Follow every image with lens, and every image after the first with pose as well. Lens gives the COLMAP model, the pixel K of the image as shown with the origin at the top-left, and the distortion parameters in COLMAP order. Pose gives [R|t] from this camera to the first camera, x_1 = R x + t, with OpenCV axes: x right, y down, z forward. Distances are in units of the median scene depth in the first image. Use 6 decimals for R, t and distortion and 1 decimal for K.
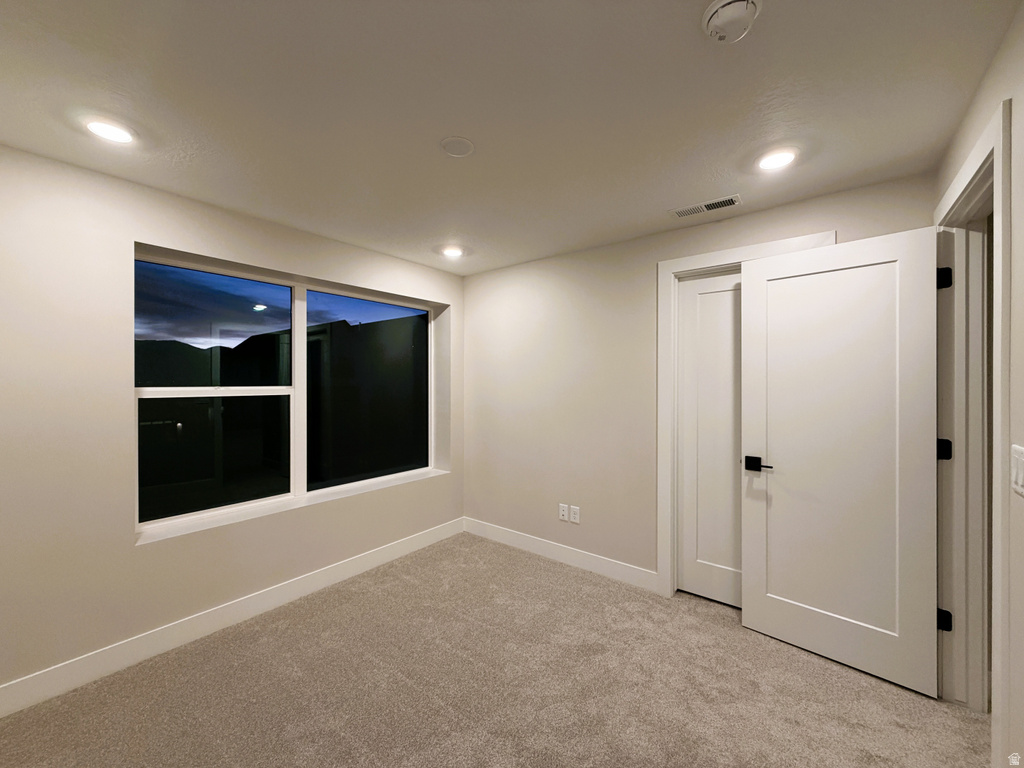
lens RADIAL K [[407.1, 0, 511.6], [0, 407.1, 383.8], [0, 0, 1]] dist [-0.001219, 0.001251]
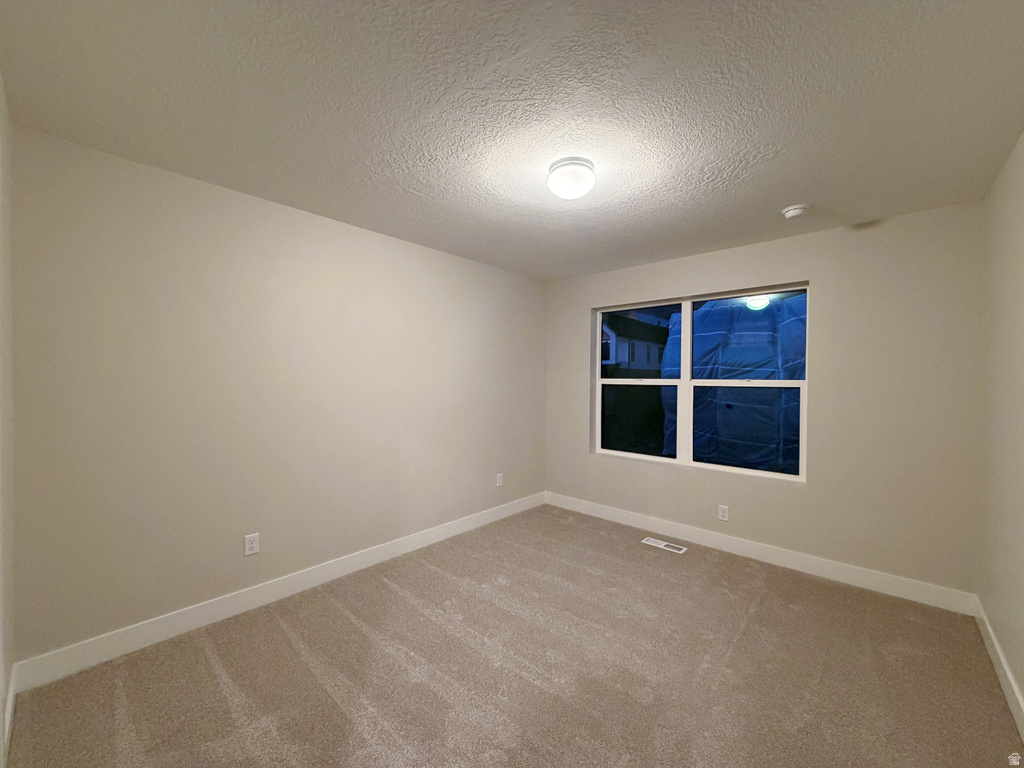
lens RADIAL K [[407.1, 0, 512.0], [0, 407.1, 380.9], [0, 0, 1]] dist [-0.001219, 0.001251]
pose [[-0.068959, 0.016830, -0.997477, 0.811914], [-0.000901, 0.999856, 0.016932, -0.009611], [0.997619, 0.002066, -0.068934, 0.556782]]
